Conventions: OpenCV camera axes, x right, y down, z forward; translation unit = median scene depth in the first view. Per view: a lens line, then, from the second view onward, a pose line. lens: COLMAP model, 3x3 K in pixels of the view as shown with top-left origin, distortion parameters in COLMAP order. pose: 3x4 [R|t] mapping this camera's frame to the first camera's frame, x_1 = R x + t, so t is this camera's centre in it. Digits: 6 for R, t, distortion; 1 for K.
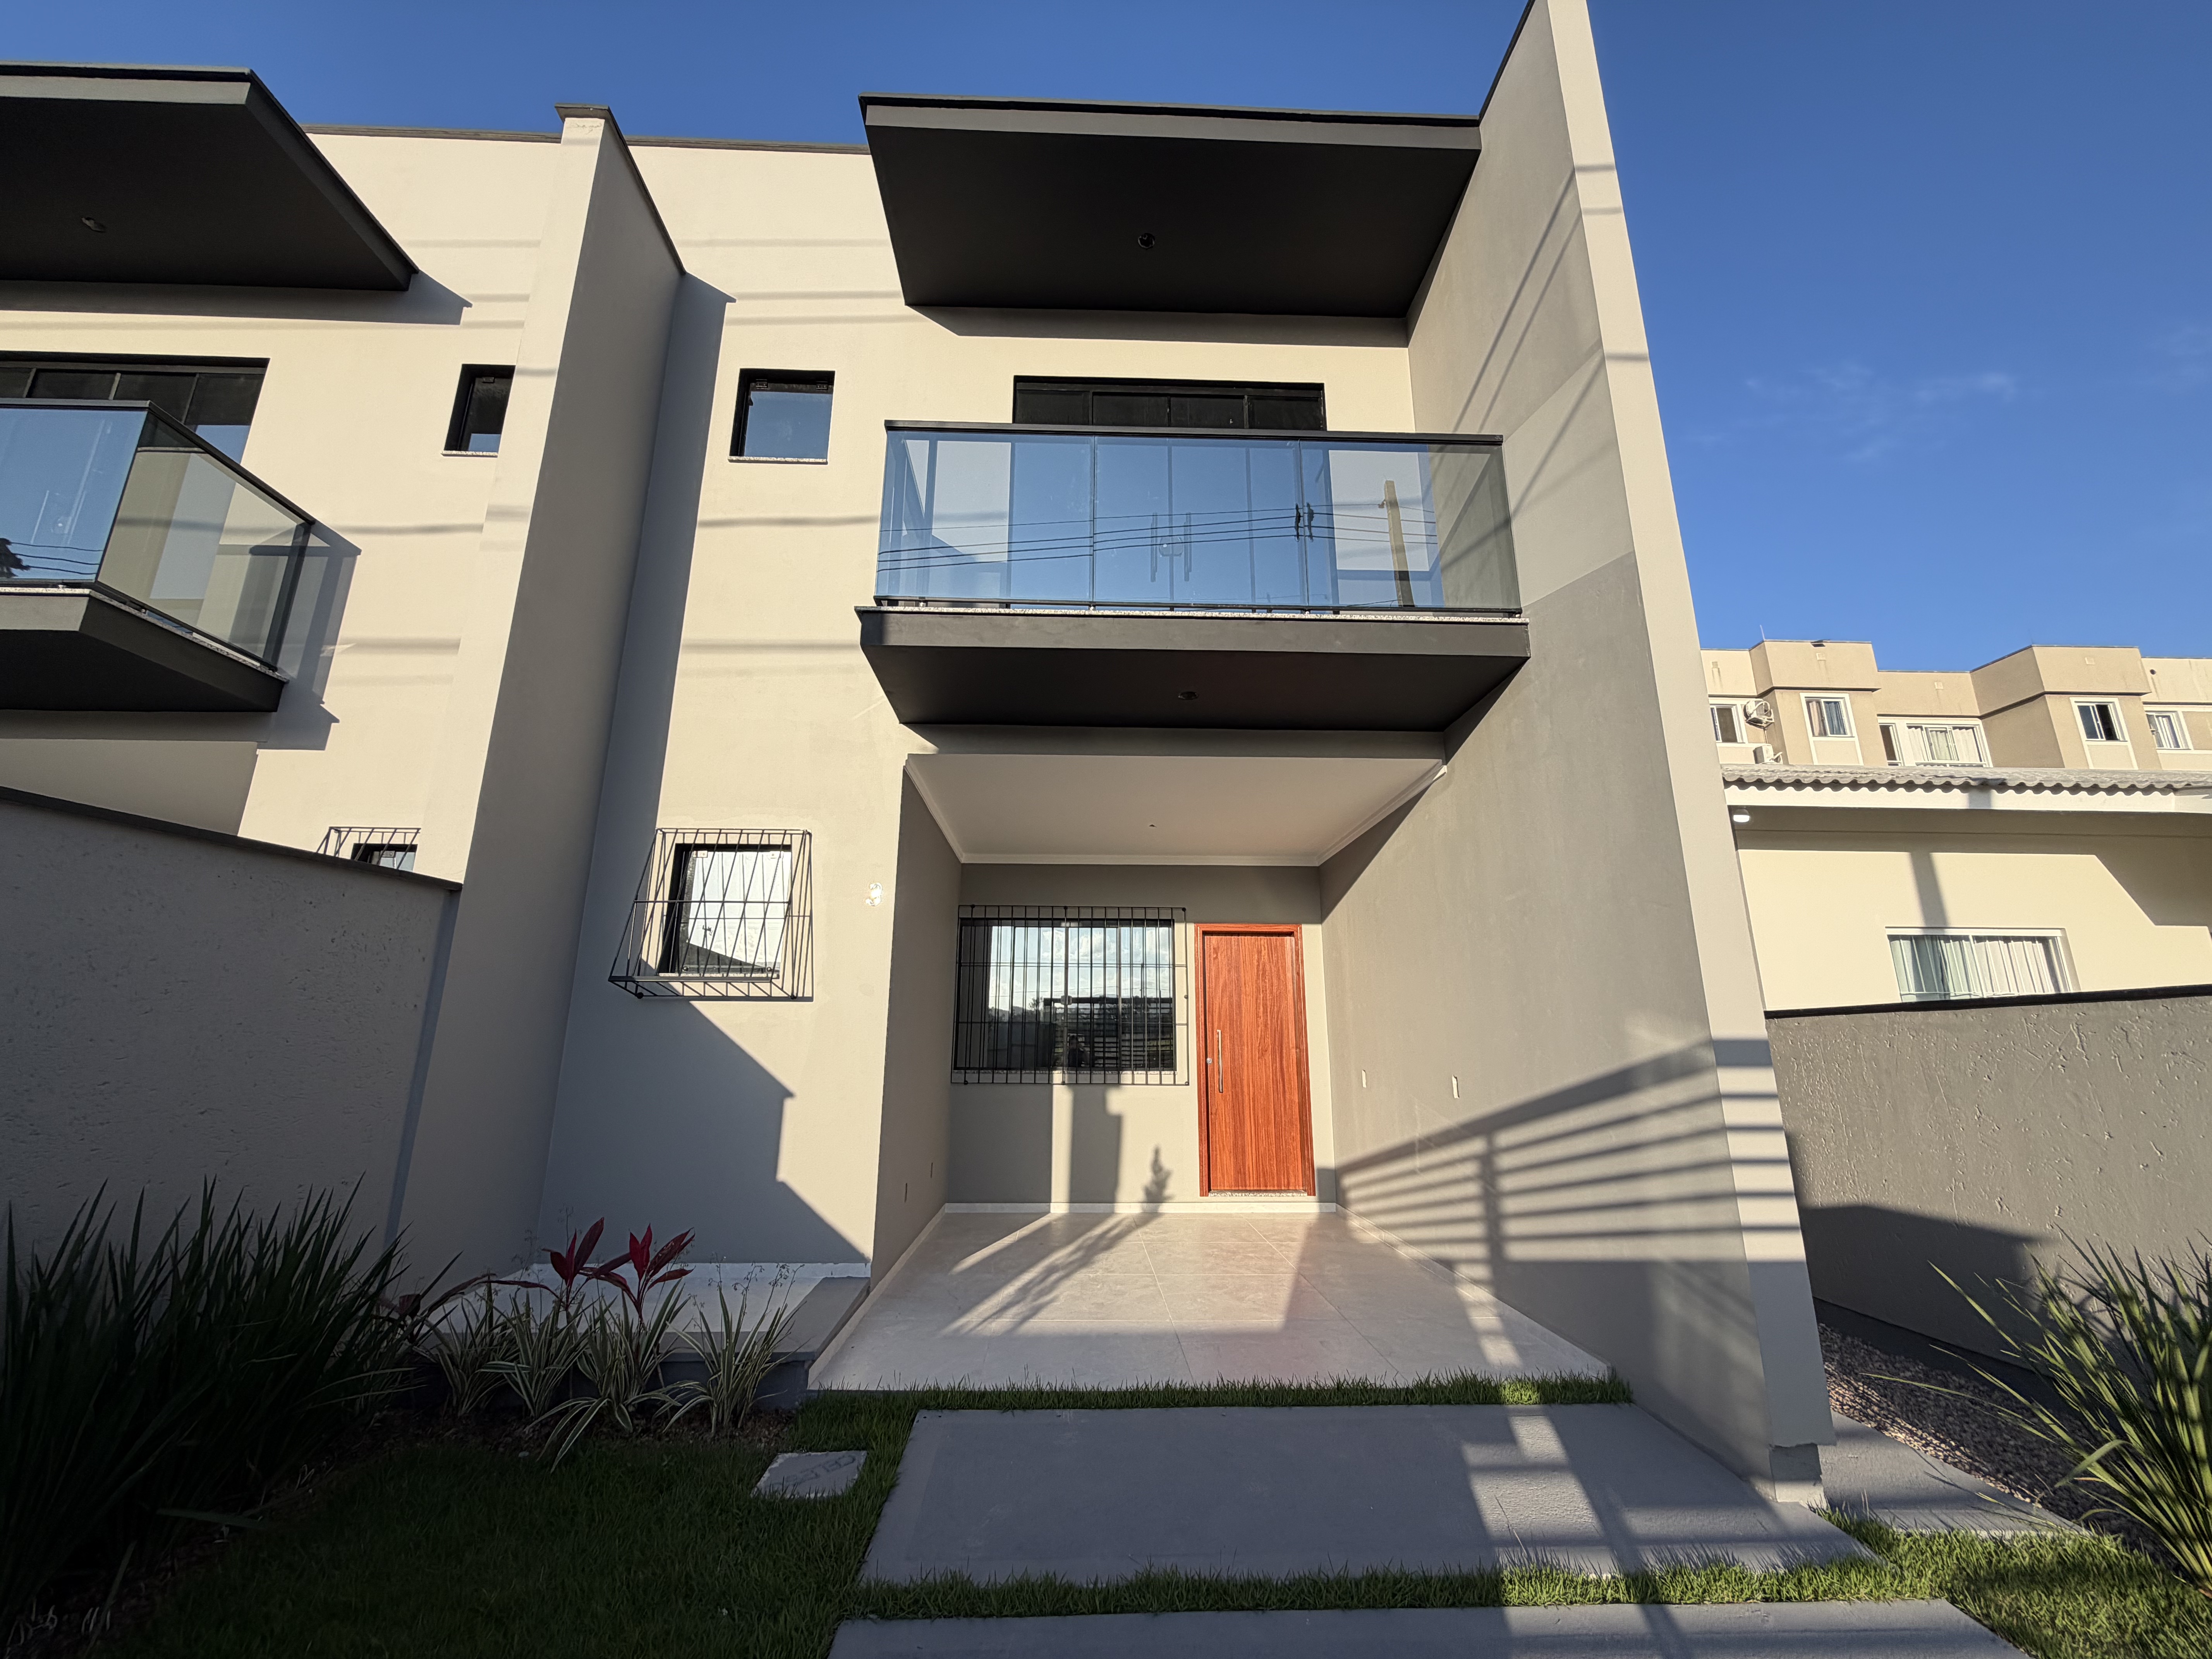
lens RADIAL K [[881.1, 0, 1096.5], [0, 881.1, 820.0], [0, 0, 1]] dist [-0.001584, -0.000407]
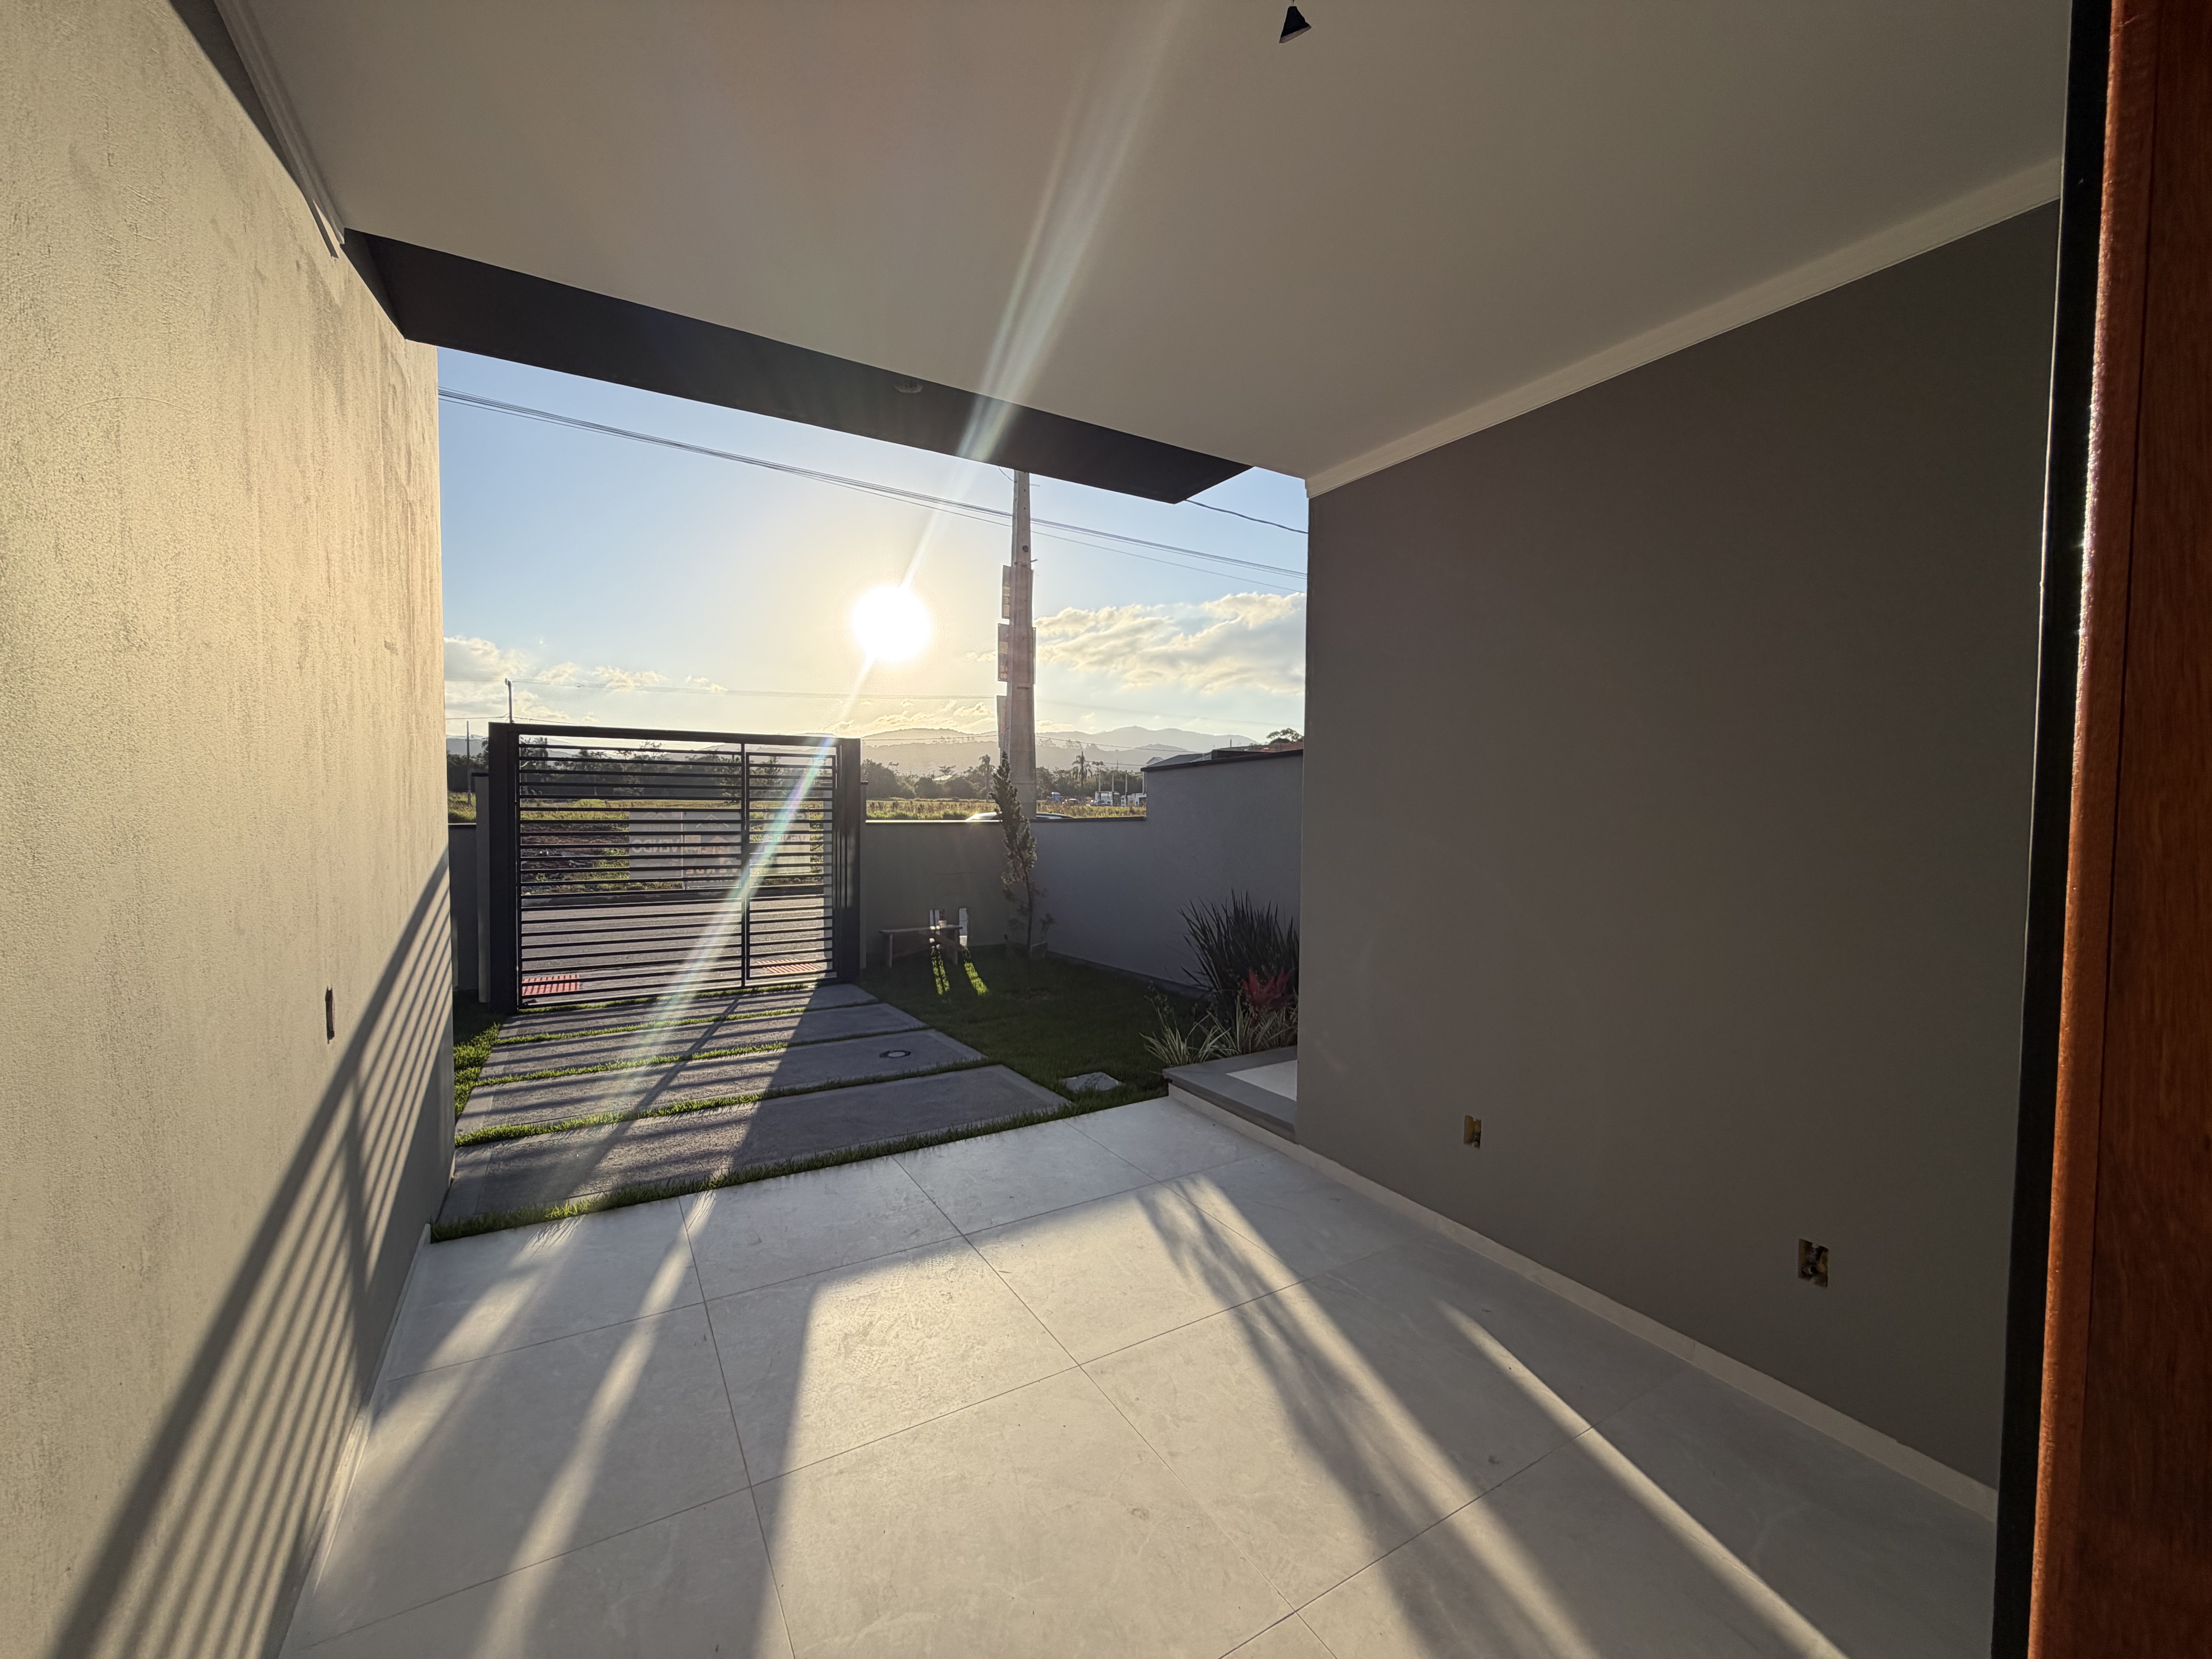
lens RADIAL K [[881.1, 0, 1096.5], [0, 881.1, 820.0], [0, 0, 1]] dist [-0.001584, -0.000407]
pose [[-0.867900, -0.001942, -0.496735, 0.294635], [0.103328, 0.977413, -0.184356, 0.306091], [0.485873, -0.211329, -0.848097, 1.435594]]
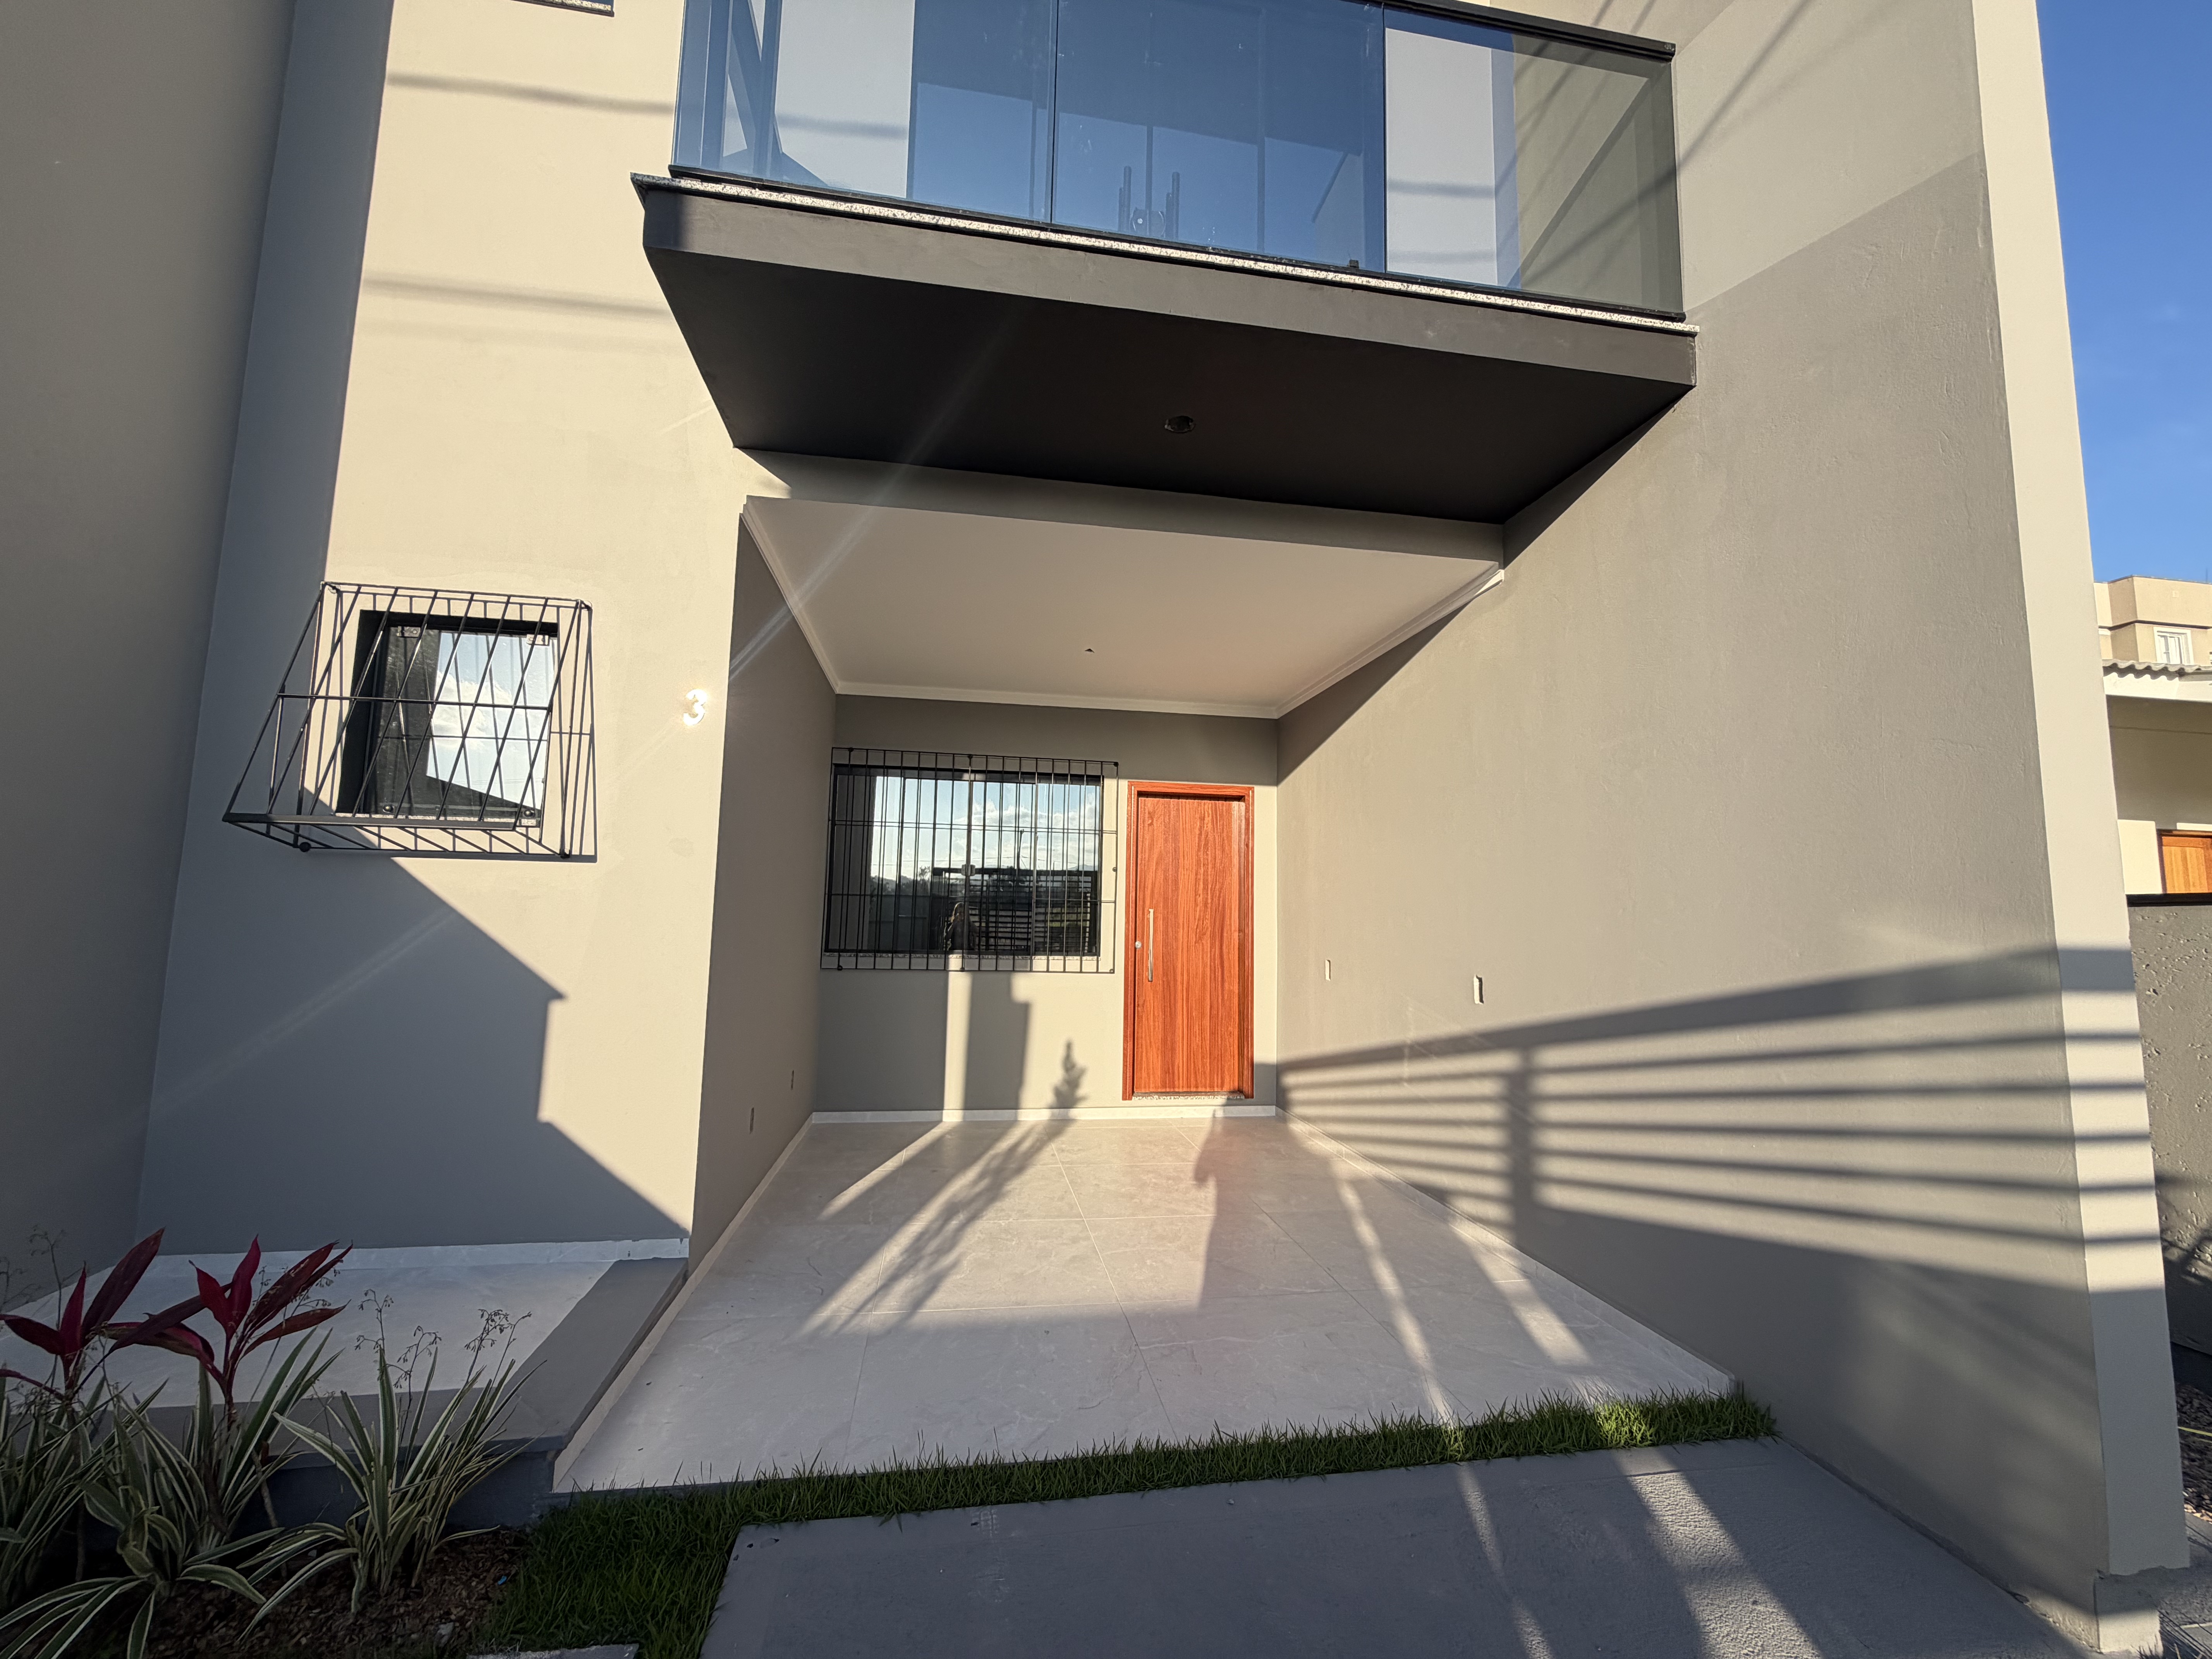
lens RADIAL K [[881.1, 0, 1096.5], [0, 881.1, 820.0], [0, 0, 1]] dist [-0.001584, -0.000407]
pose [[0.991346, 0.028103, 0.128229, -0.032218], [-0.045753, 0.989534, 0.136854, 0.060744], [-0.123041, -0.141537, 0.982257, 0.280271]]
